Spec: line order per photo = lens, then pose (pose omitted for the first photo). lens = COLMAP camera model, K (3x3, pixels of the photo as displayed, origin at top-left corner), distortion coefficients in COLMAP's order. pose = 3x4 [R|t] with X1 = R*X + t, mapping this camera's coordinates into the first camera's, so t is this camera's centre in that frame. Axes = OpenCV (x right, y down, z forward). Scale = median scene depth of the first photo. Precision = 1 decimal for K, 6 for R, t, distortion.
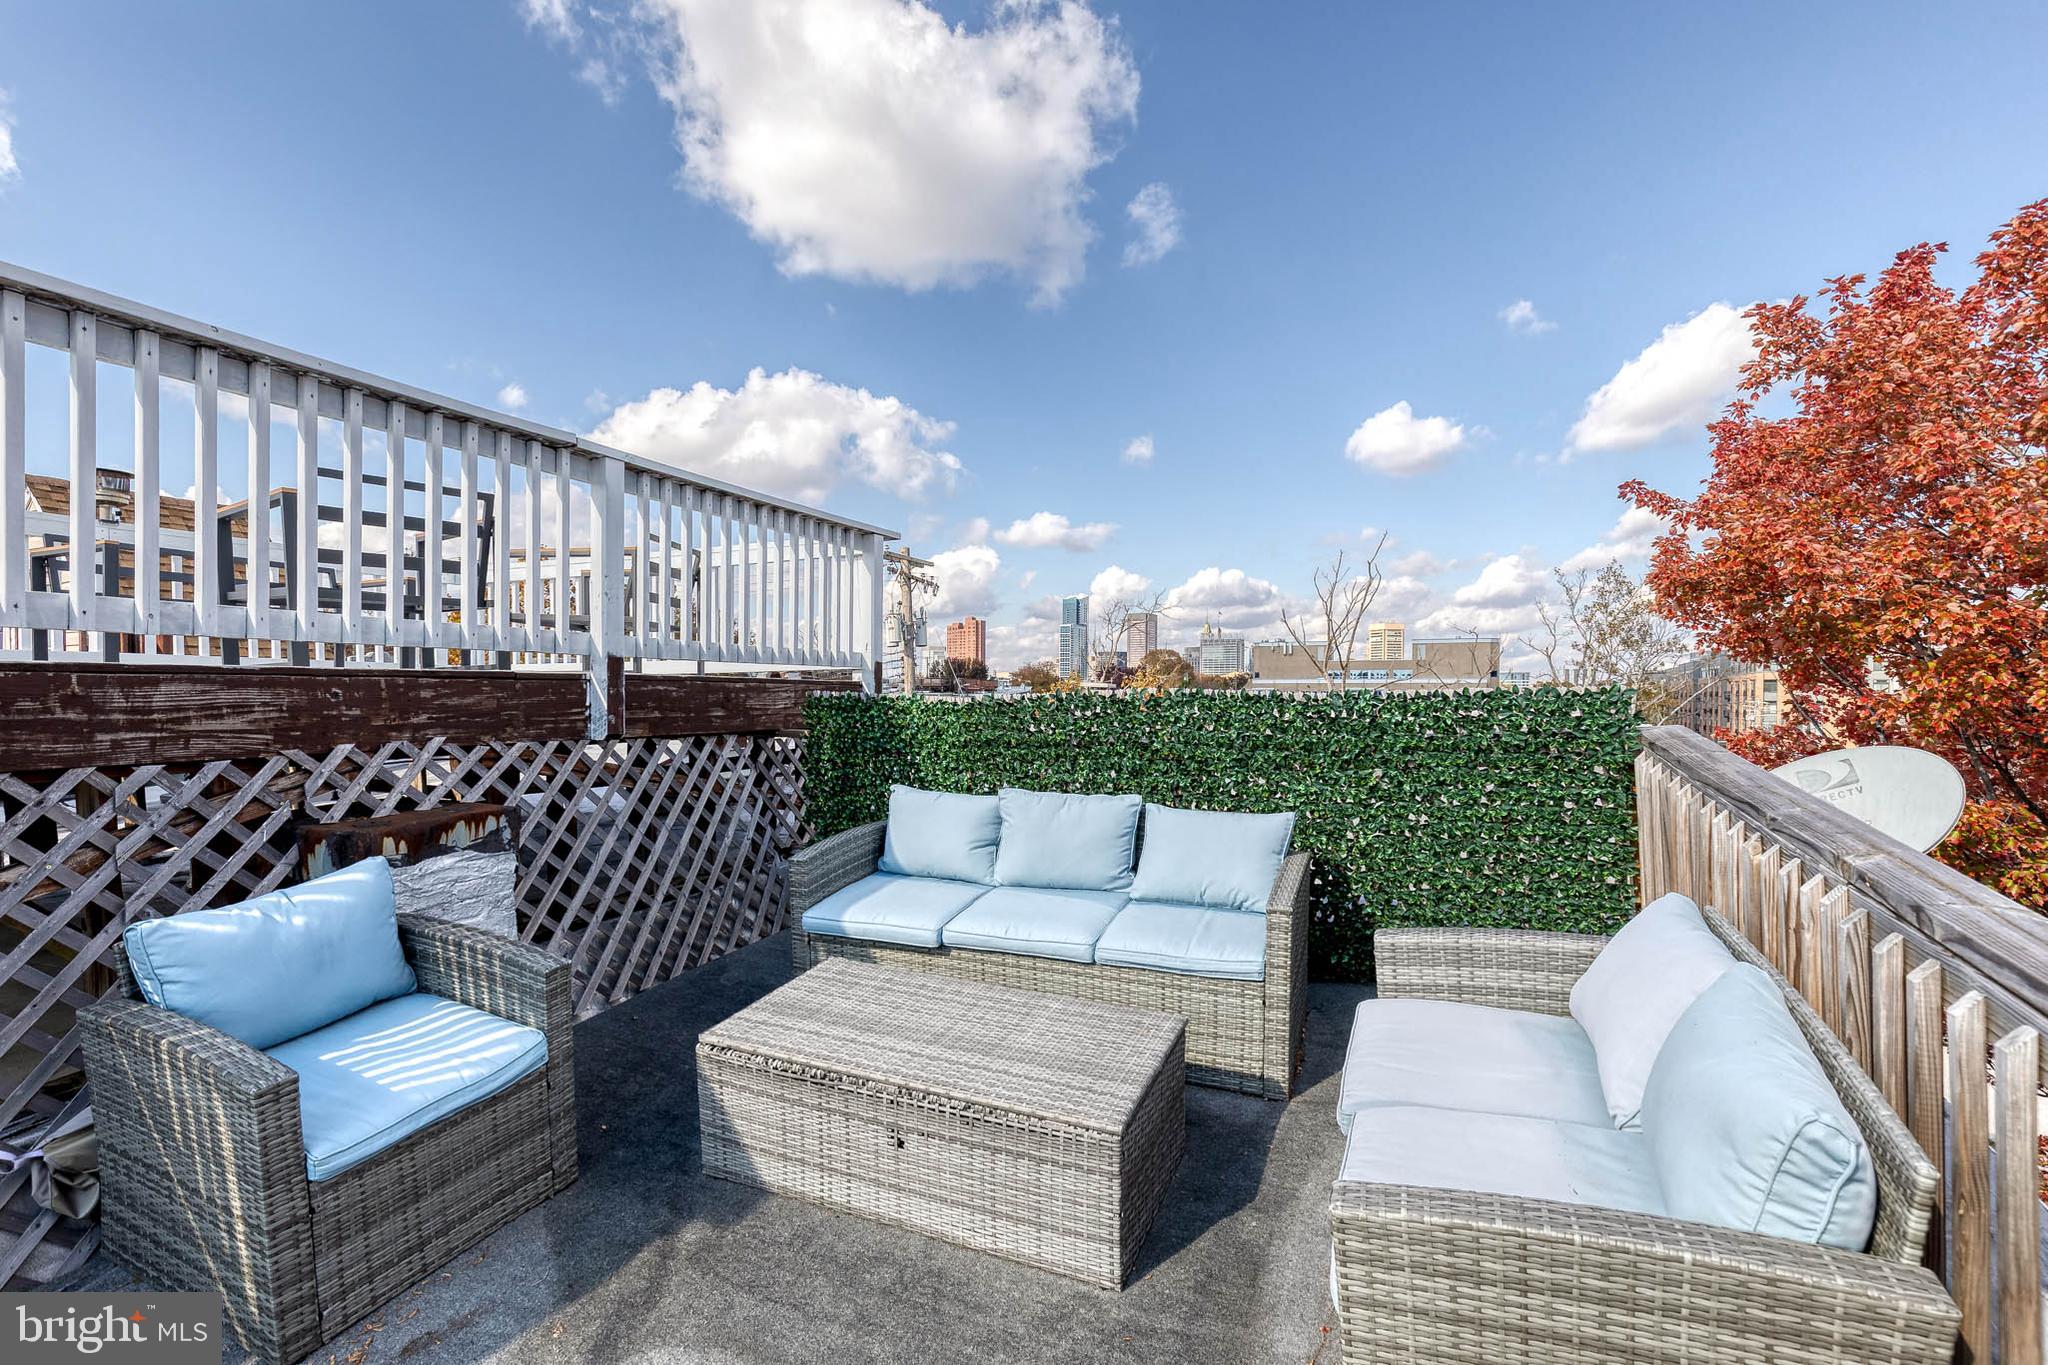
lens RADIAL K [[920.0, 0, 1022.8], [0, 920.0, 697.1], [0, 0, 1]] dist [0.008383, -0.001705]
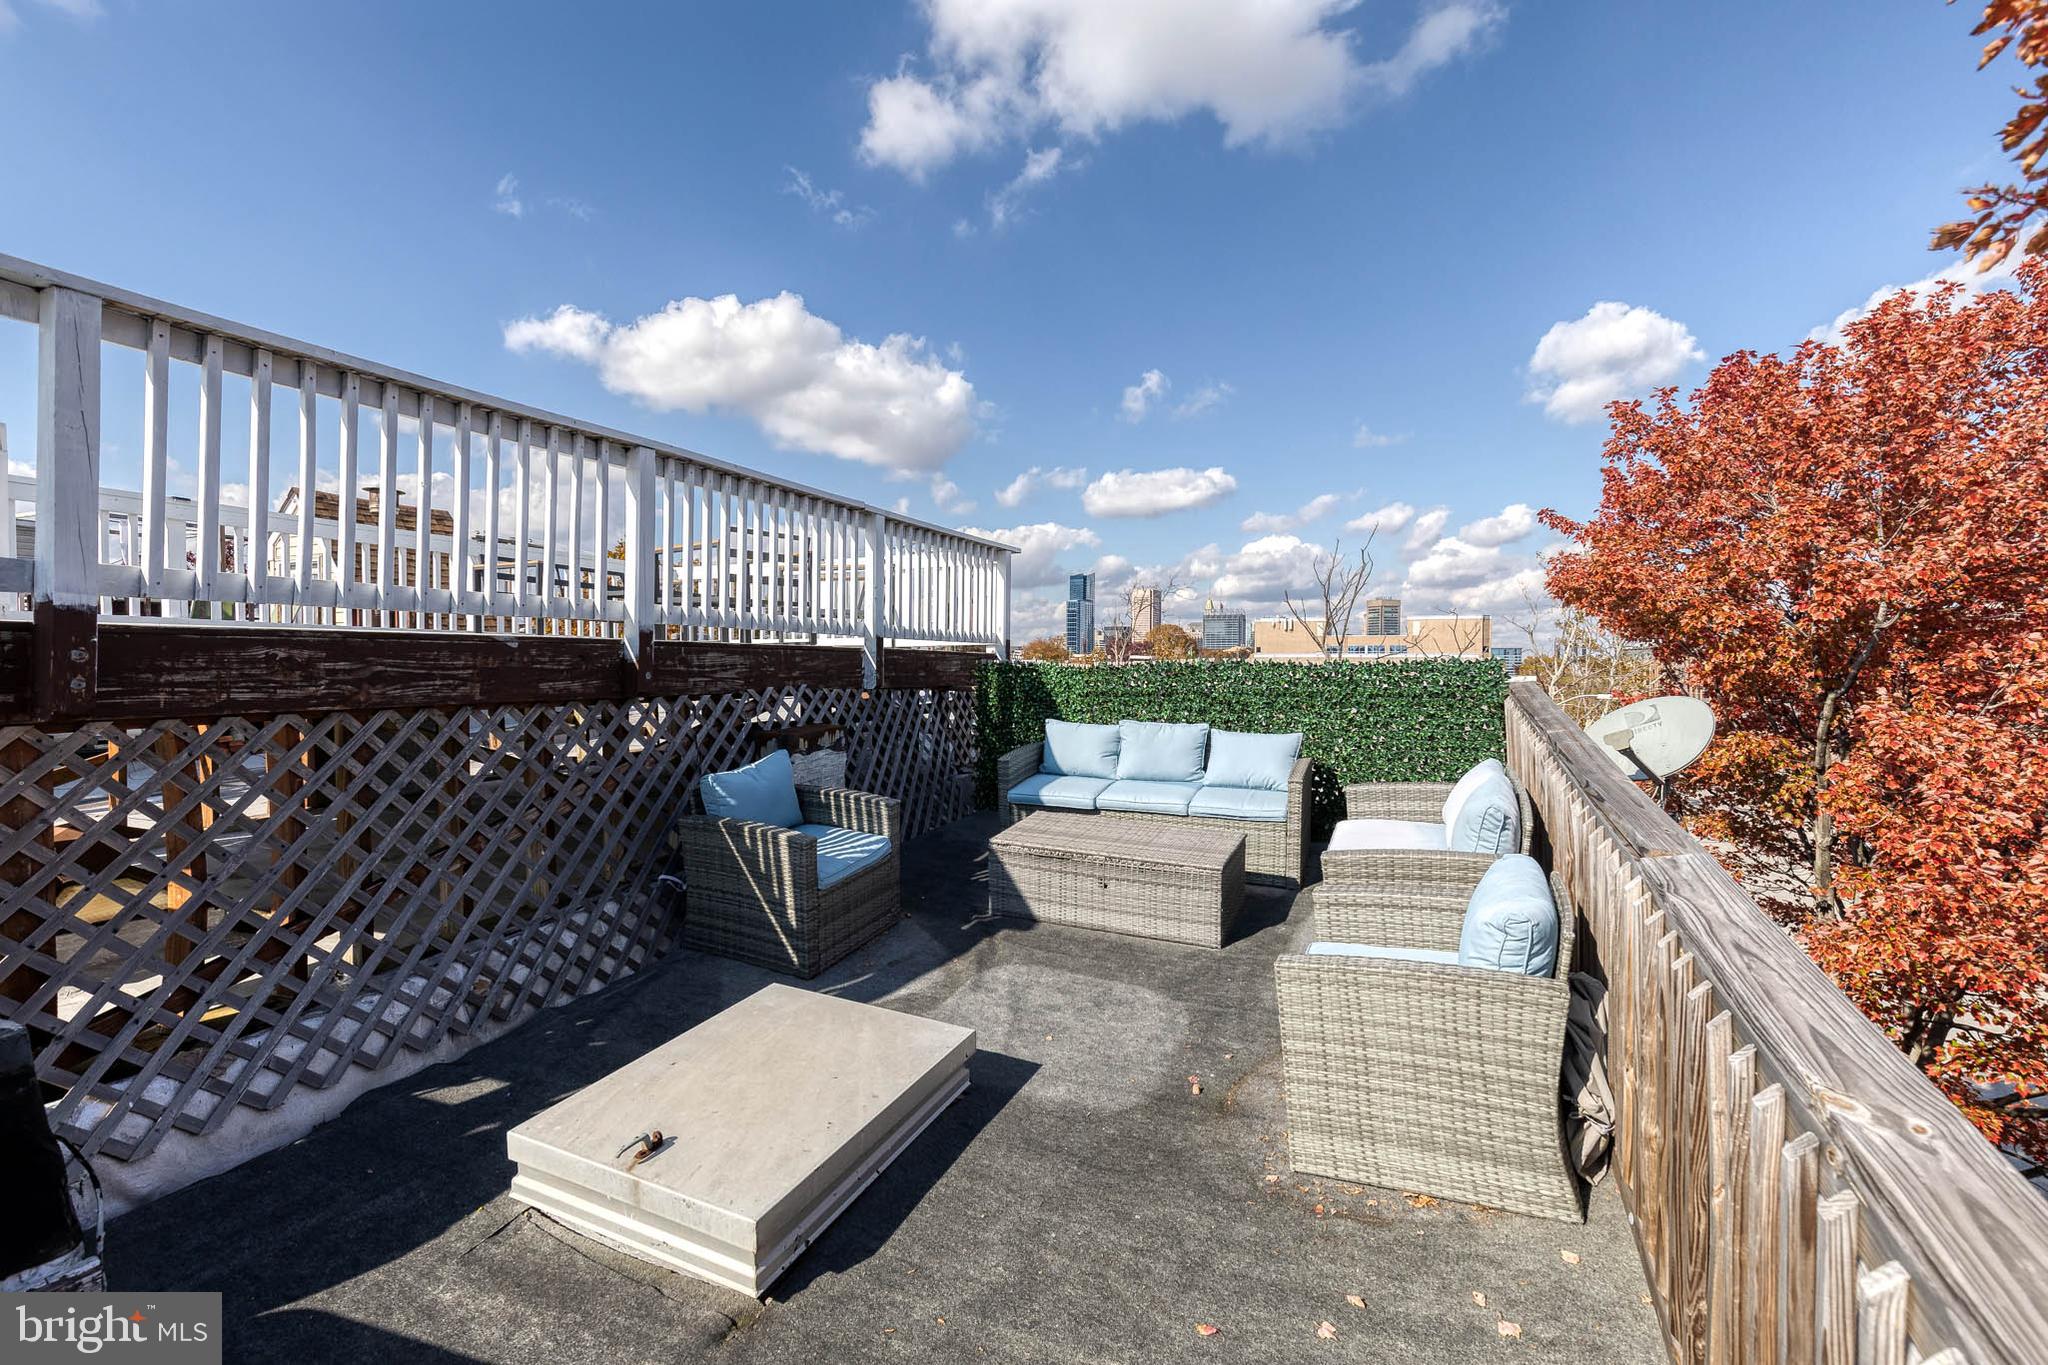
lens RADIAL K [[920.0, 0, 1025.9], [0, 920.0, 661.8], [0, 0, 1]] dist [0.008383, -0.001705]
pose [[0.999985, 0.003861, 0.003810, -0.203785], [-0.003823, 0.999942, -0.010076, 0.015242], [-0.003849, 0.010061, 0.999942, -0.637278]]
